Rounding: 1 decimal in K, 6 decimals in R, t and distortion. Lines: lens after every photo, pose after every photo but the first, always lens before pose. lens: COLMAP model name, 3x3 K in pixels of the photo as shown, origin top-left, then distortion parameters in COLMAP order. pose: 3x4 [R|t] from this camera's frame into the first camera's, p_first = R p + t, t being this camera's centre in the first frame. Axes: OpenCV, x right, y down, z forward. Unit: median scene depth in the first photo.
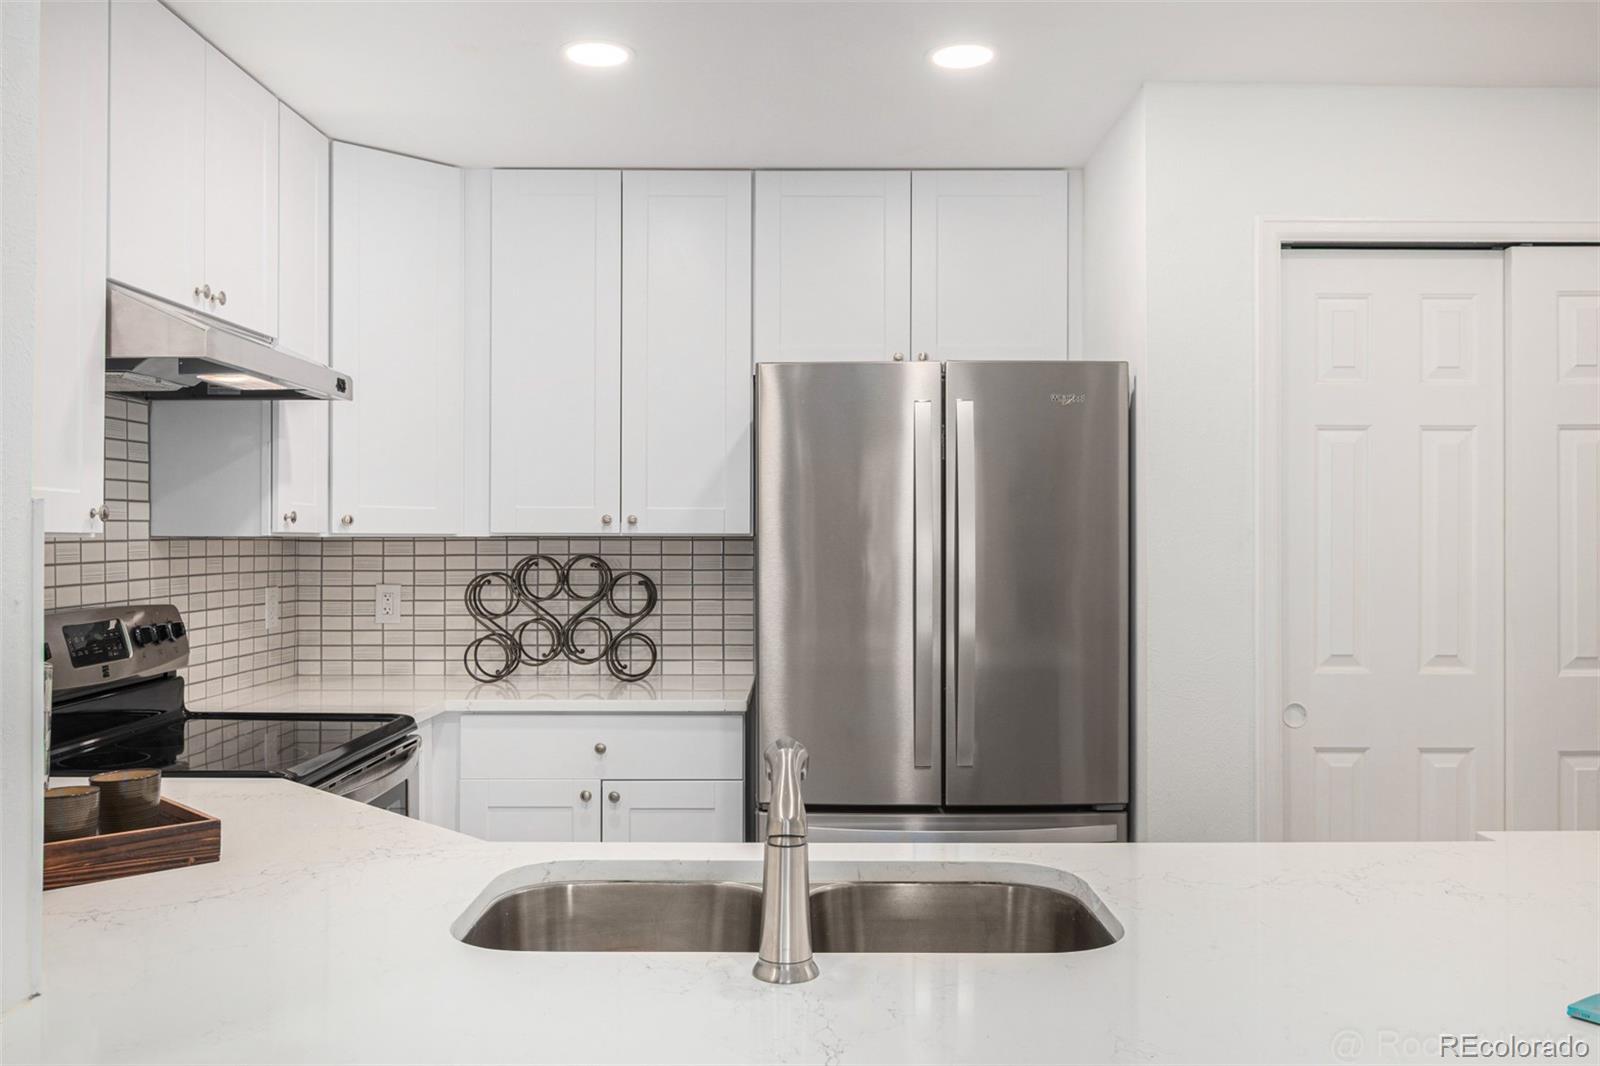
lens RADIAL K [[1283.6, 0, 800.0], [0, 1283.6, 533.0], [0, 0, 1]] dist [0.001554, -0.009033]
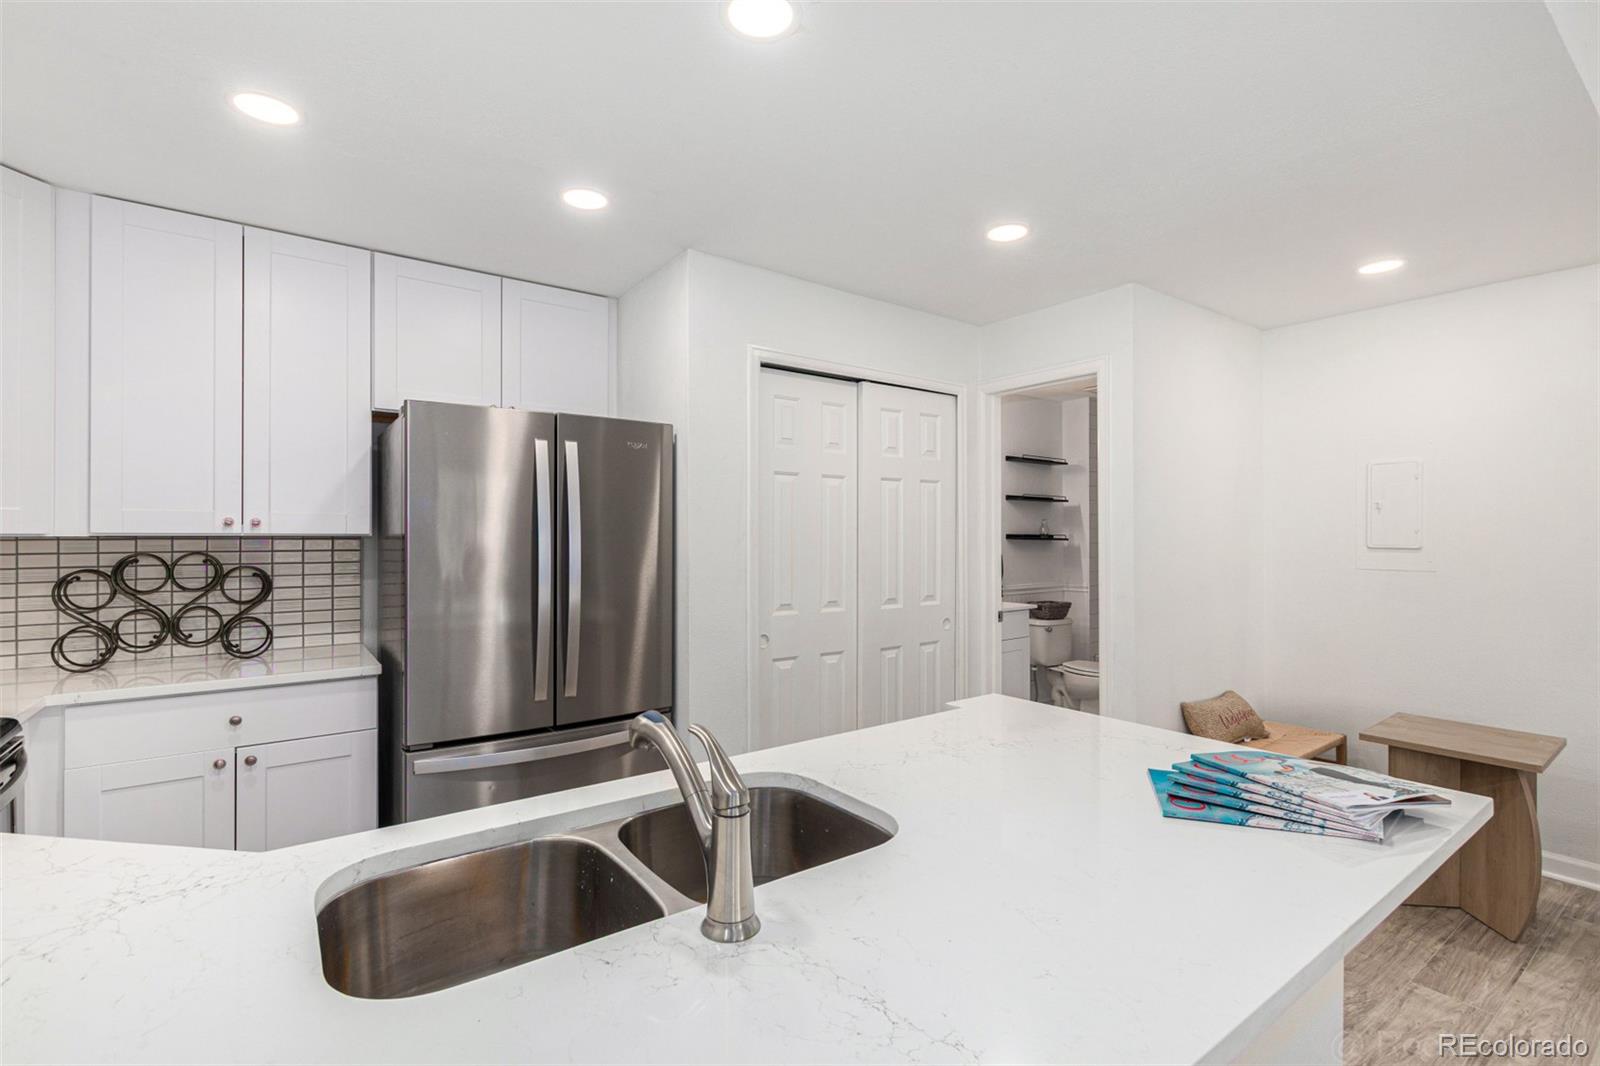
lens RADIAL K [[727.6, 0, 797.6], [0, 727.6, 534.6], [0, 0, 1]] dist [0.004517, -0.001994]
pose [[0.810166, 0.000569, 0.586200, -0.119320], [-0.001731, 0.999997, 0.001421, -0.000535], [-0.586198, -0.002166, 0.810165, 0.160607]]
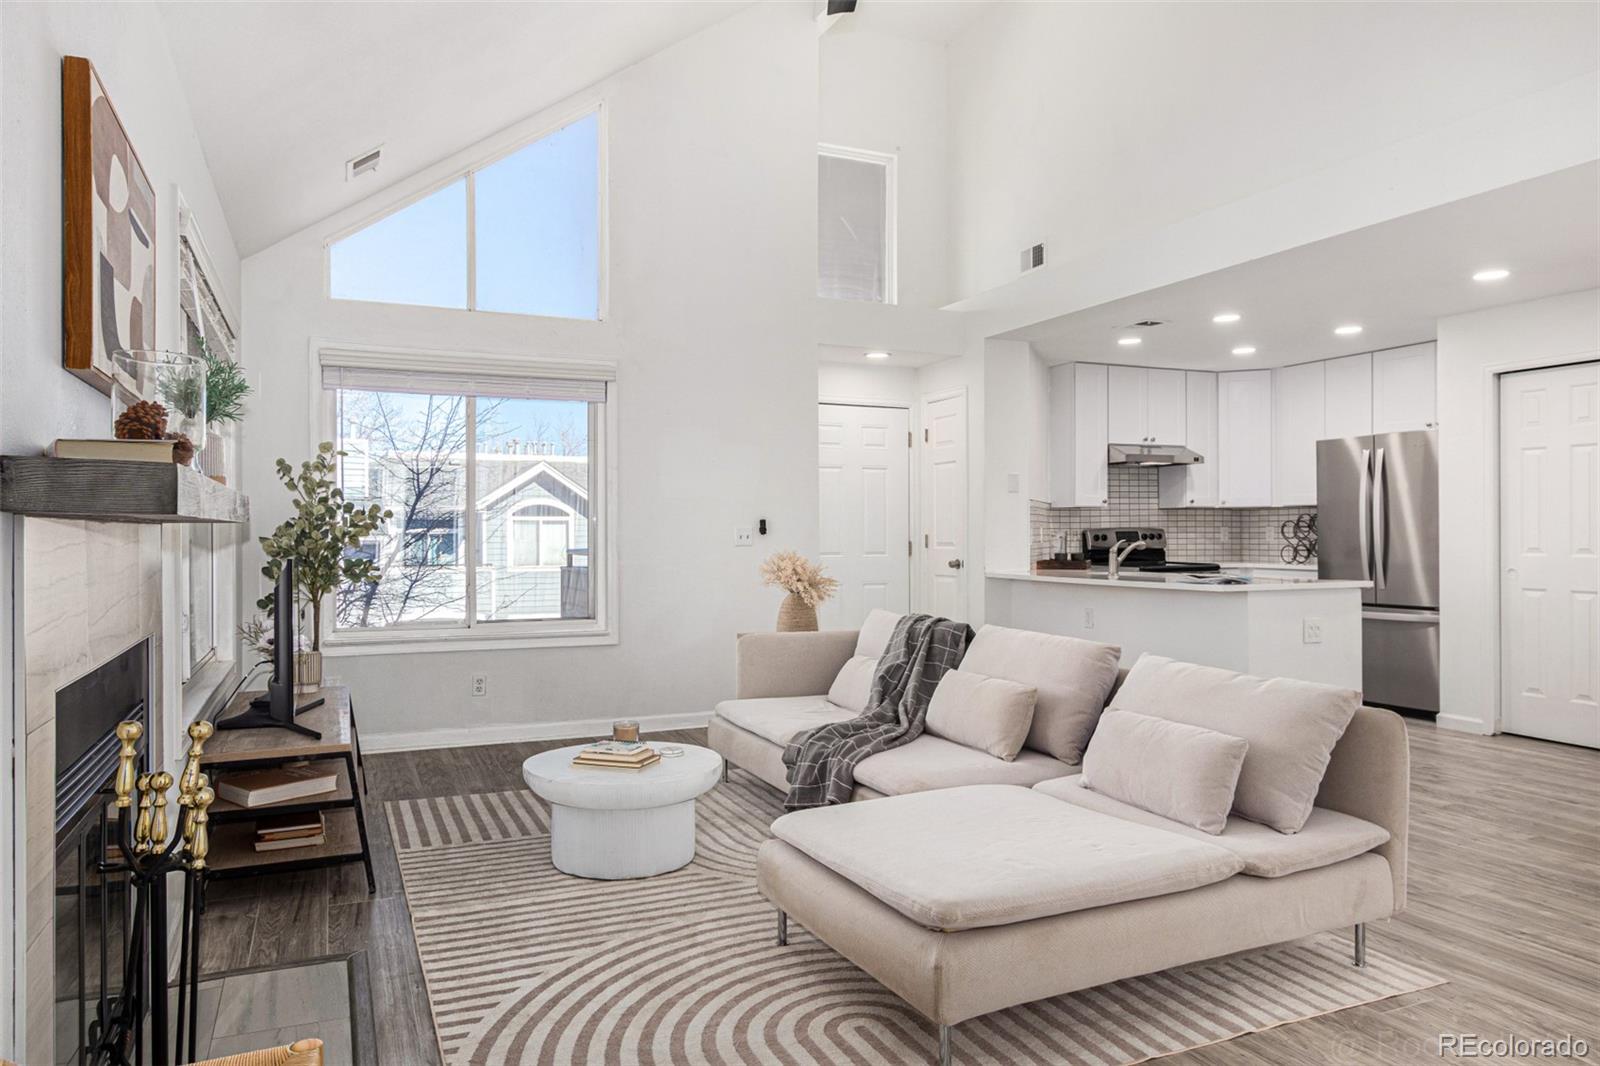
lens RADIAL K [[1049.4, 0, 793.9], [0, 1049.4, 531.0], [0, 0, 1]] dist [0.003990, 0.000793]
pose [[0.404635, -0.003304, -0.914472, 1.337553], [0.007676, 0.999971, -0.000217, 0.045853], [0.914446, -0.006932, 0.404648, -0.802042]]
